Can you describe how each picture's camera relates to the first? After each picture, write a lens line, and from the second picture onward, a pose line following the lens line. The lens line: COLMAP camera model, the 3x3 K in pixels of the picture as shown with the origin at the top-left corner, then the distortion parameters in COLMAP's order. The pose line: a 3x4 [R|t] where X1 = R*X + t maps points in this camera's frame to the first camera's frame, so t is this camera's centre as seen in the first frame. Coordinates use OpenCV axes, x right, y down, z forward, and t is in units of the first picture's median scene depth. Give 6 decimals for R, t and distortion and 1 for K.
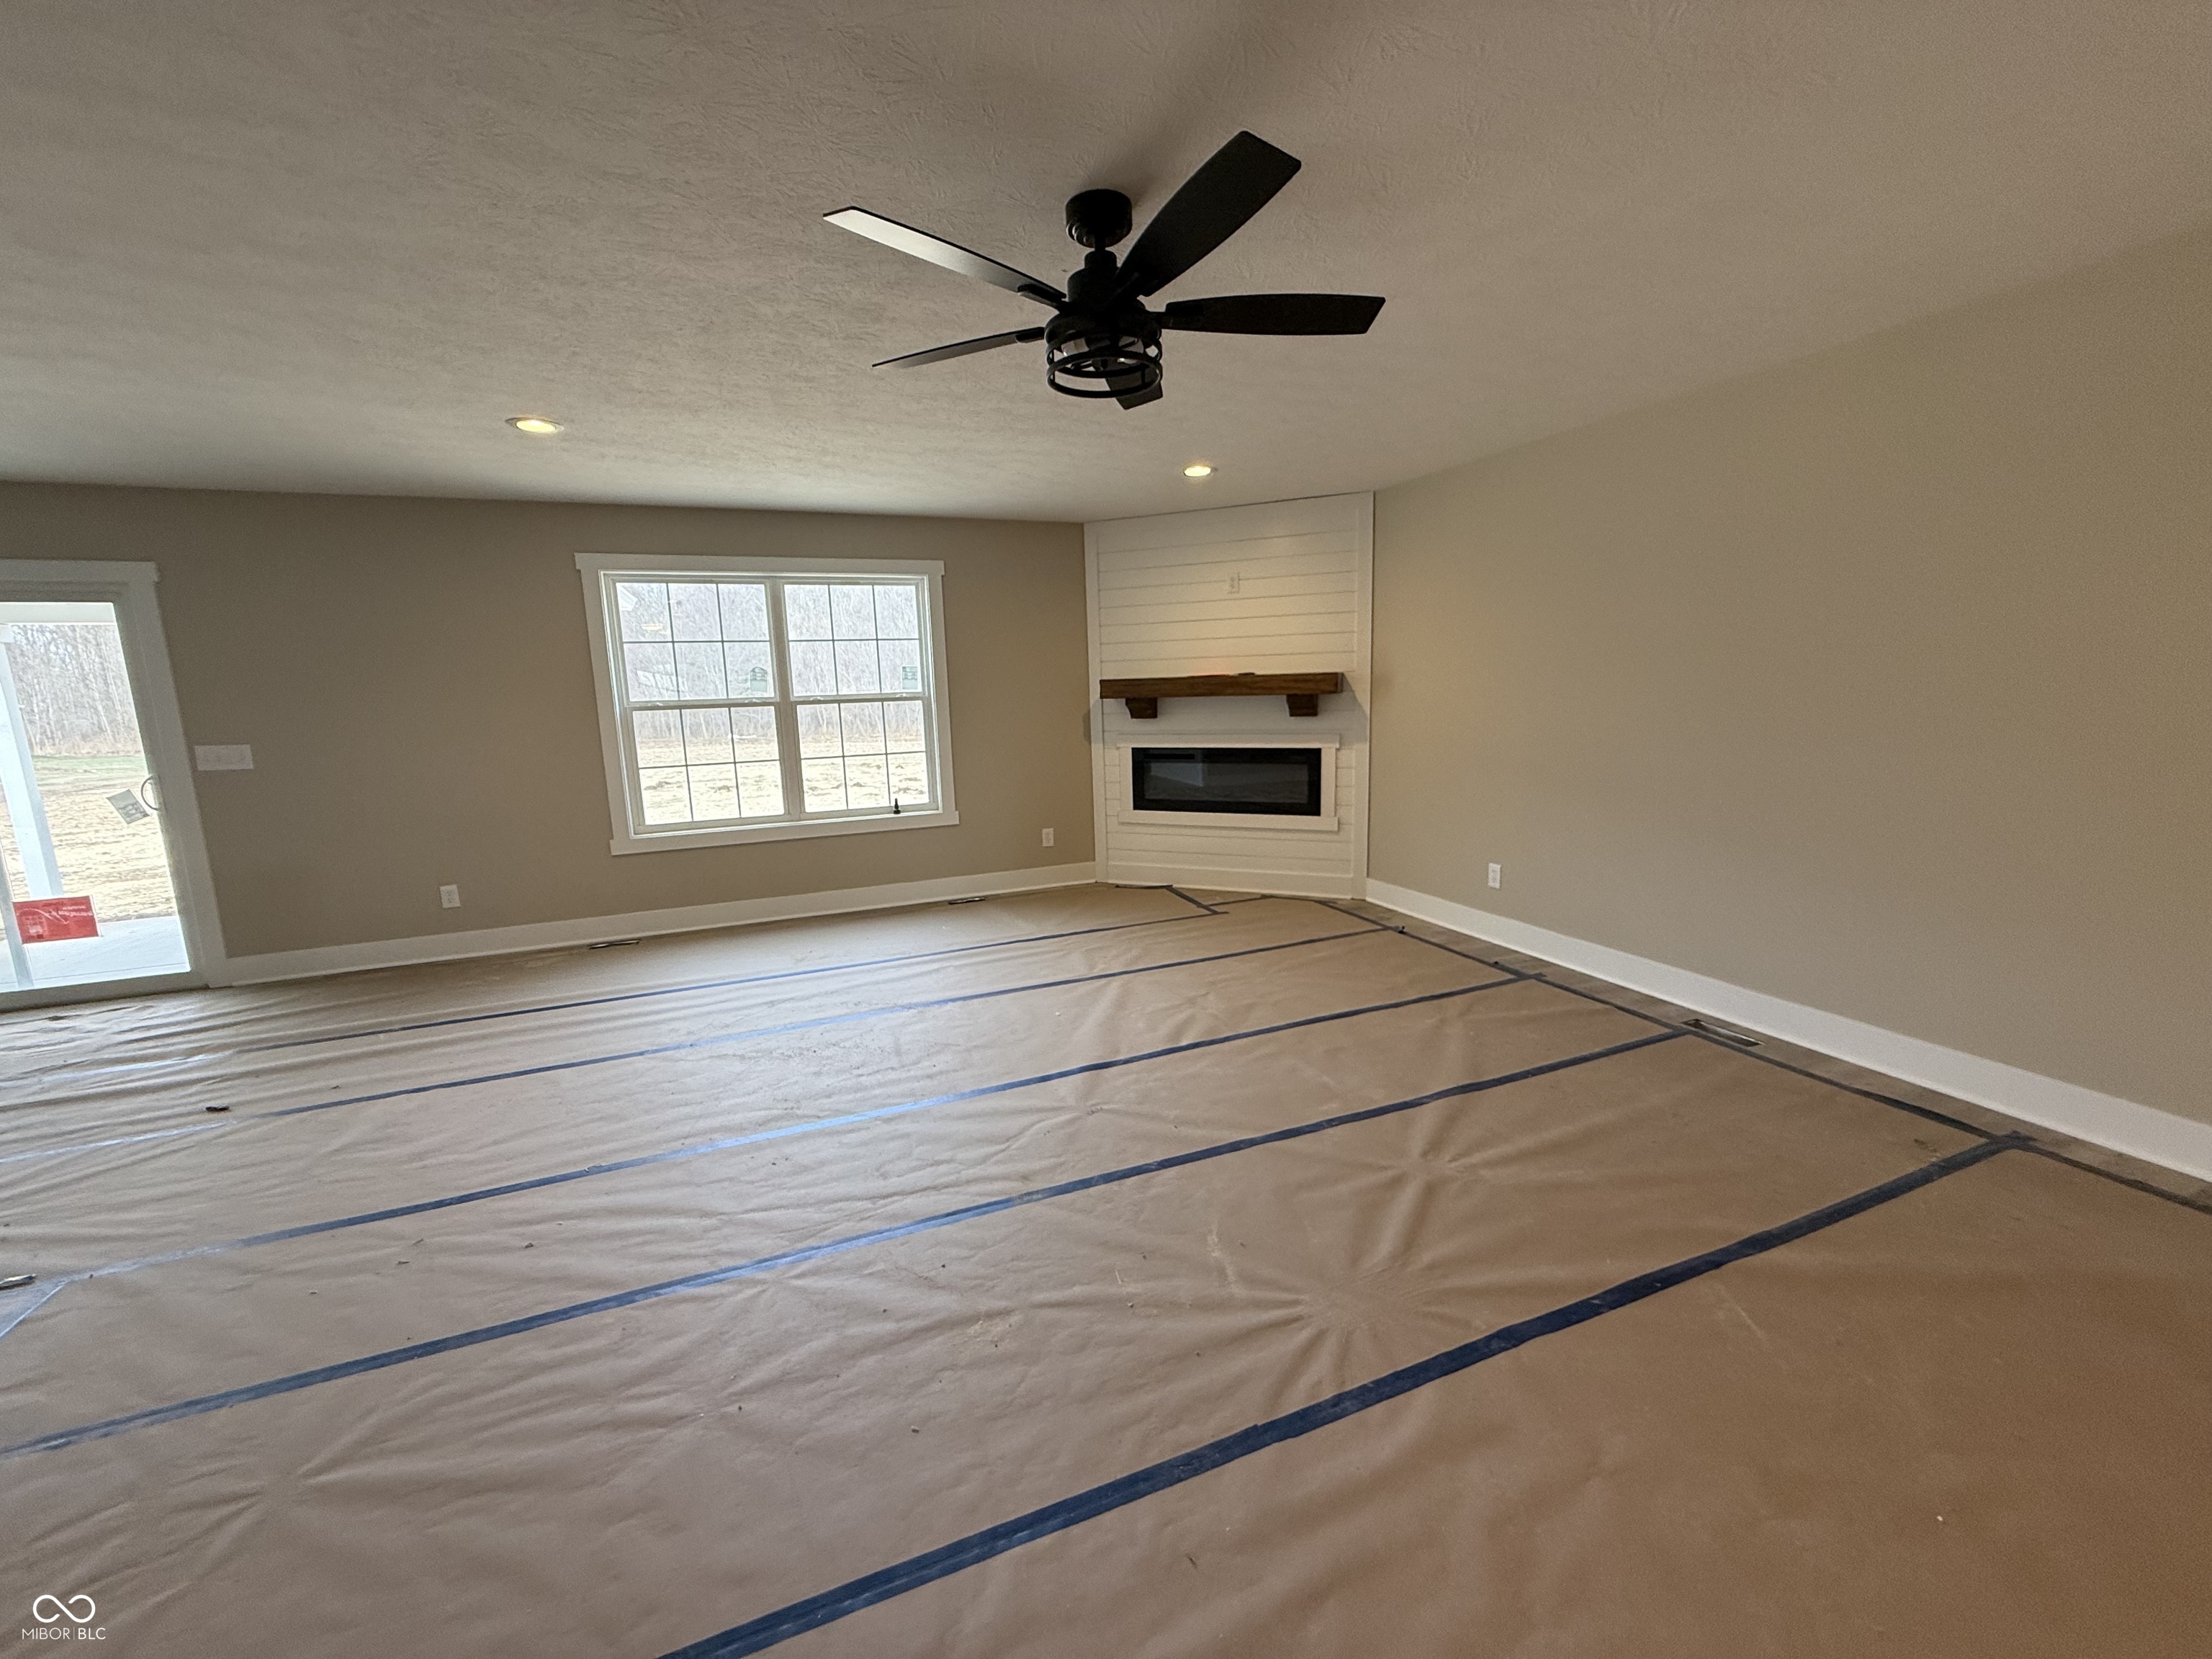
lens RADIAL K [[884.6, 0, 1117.3], [0, 884.6, 840.3], [0, 0, 1]] dist [-0.003005, -0.000724]
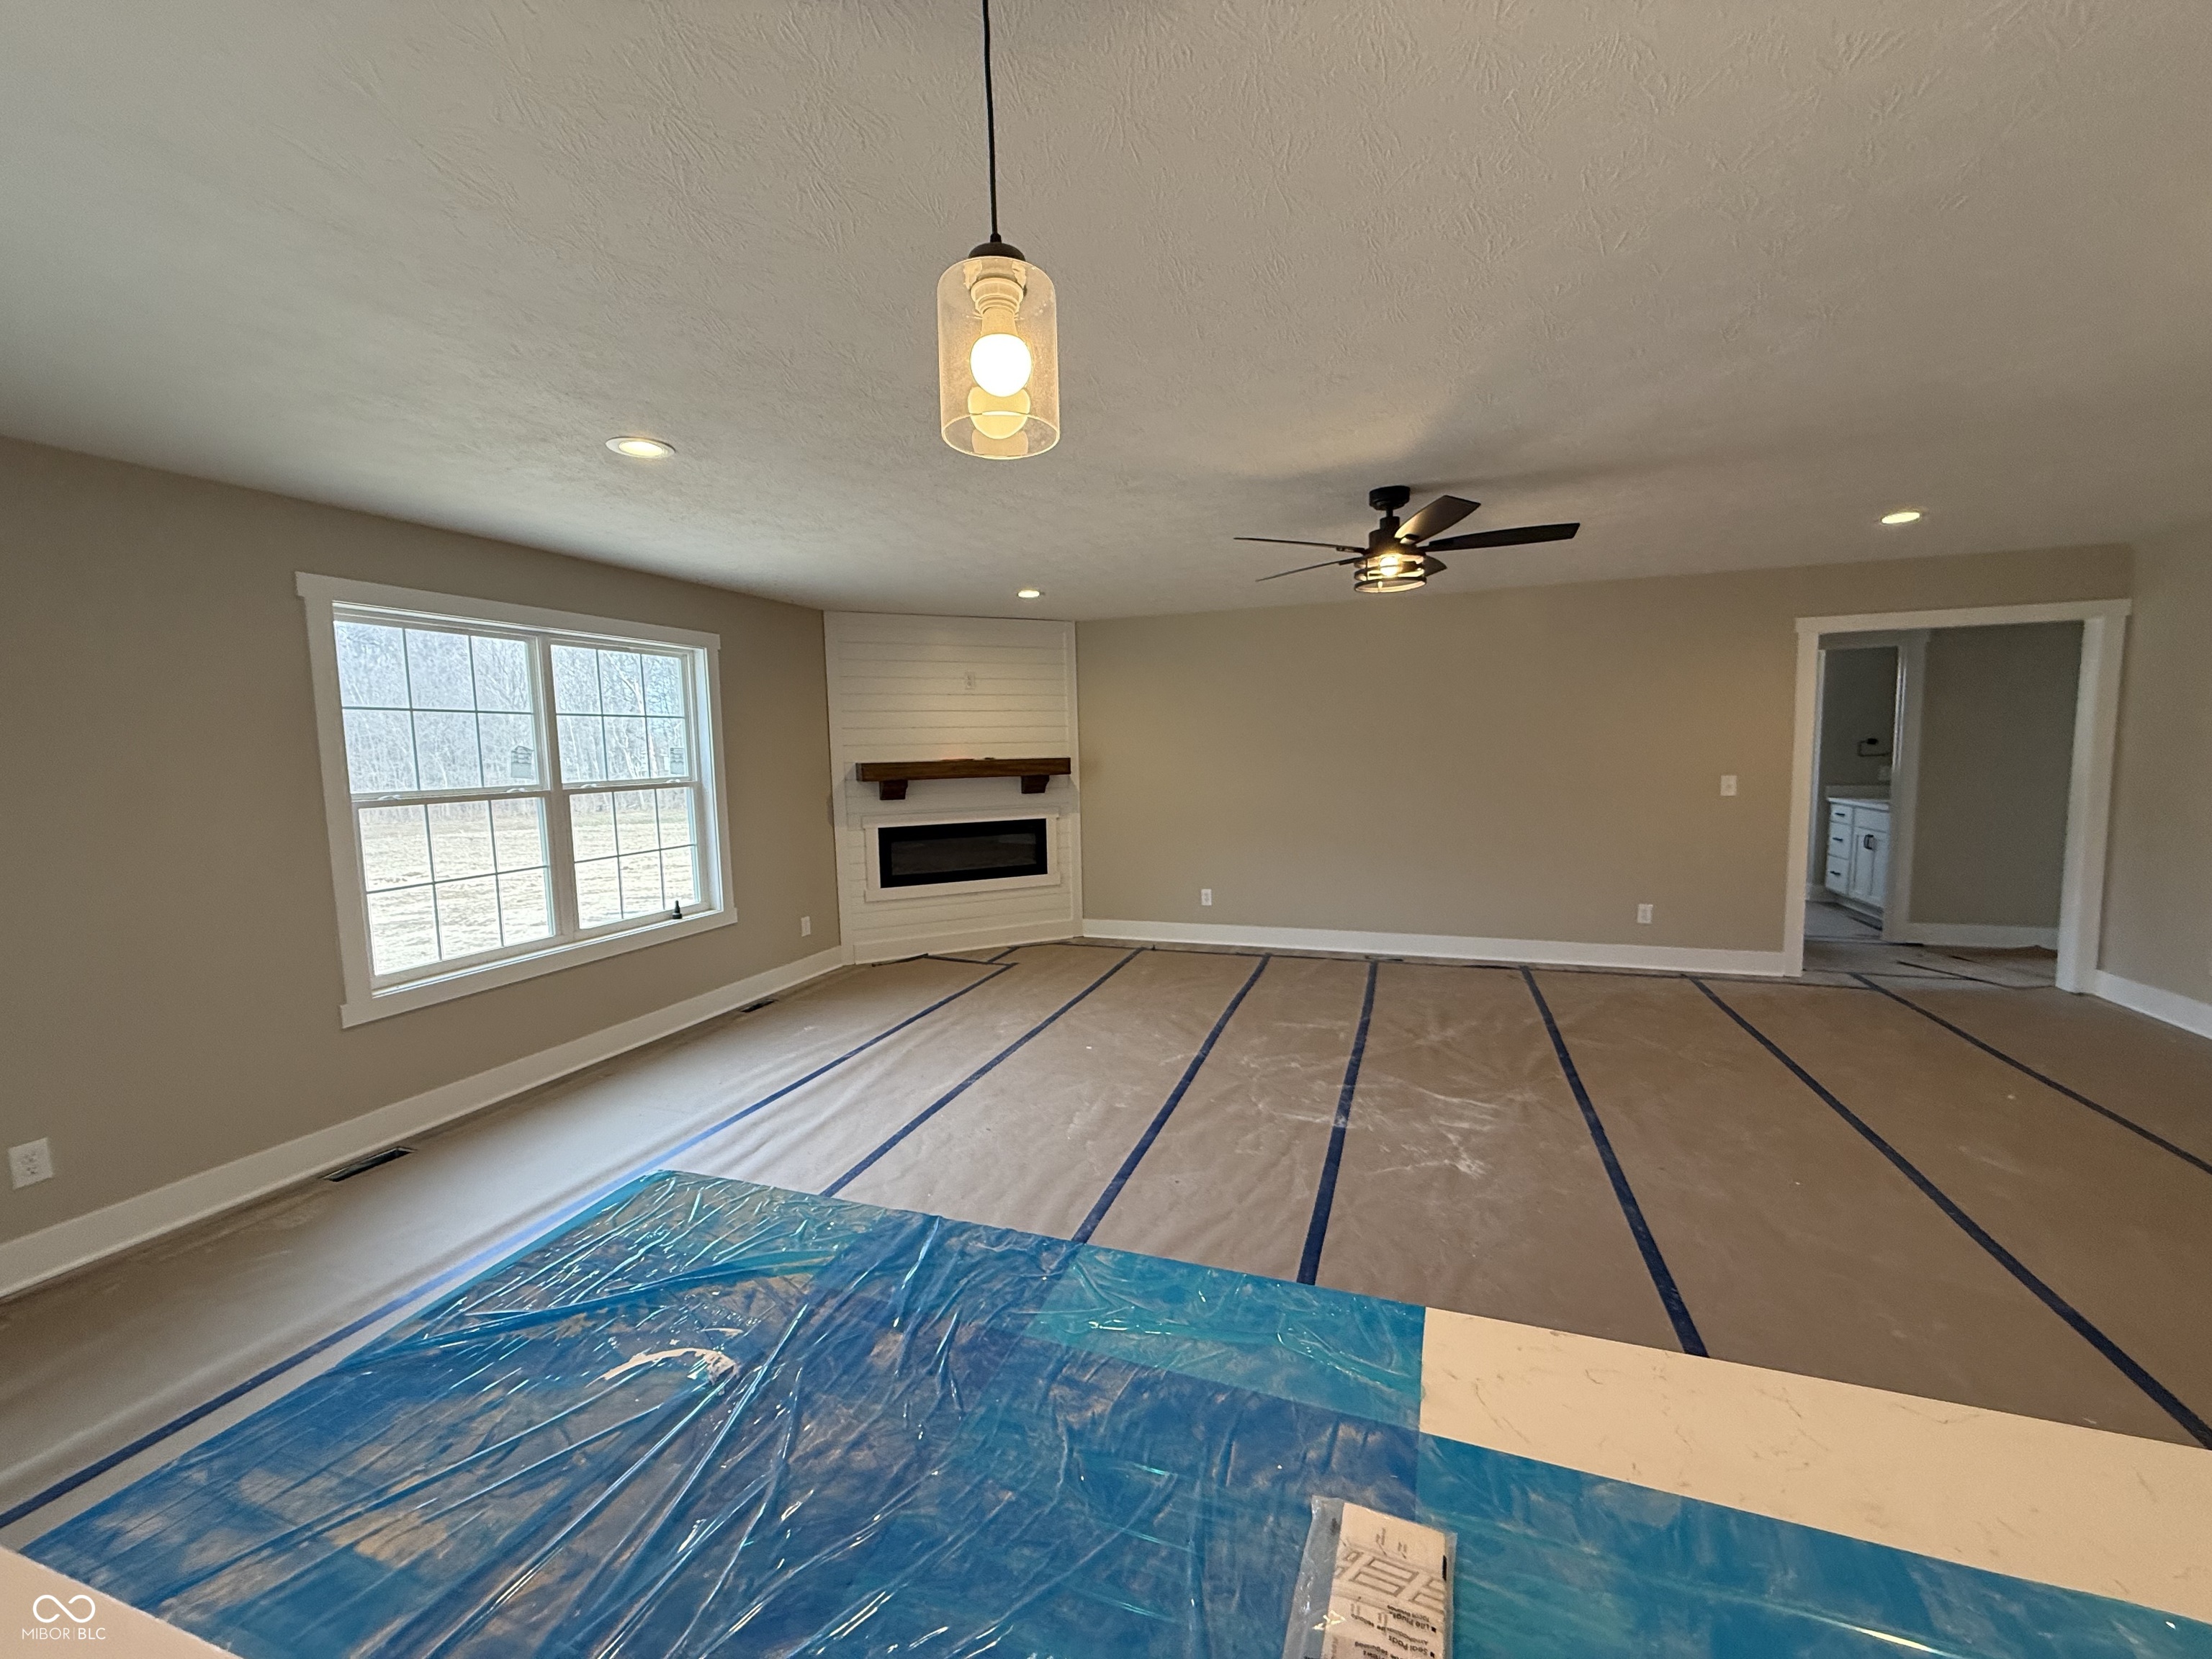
lens RADIAL K [[884.6, 0, 1101.5], [0, 884.6, 827.5], [0, 0, 1]] dist [-0.003005, -0.000724]
pose [[0.660007, -0.053213, 0.749373, -0.637163], [0.135433, 0.989573, -0.049013, -0.020900], [-0.738951, 0.133839, 0.660332, 0.132188]]
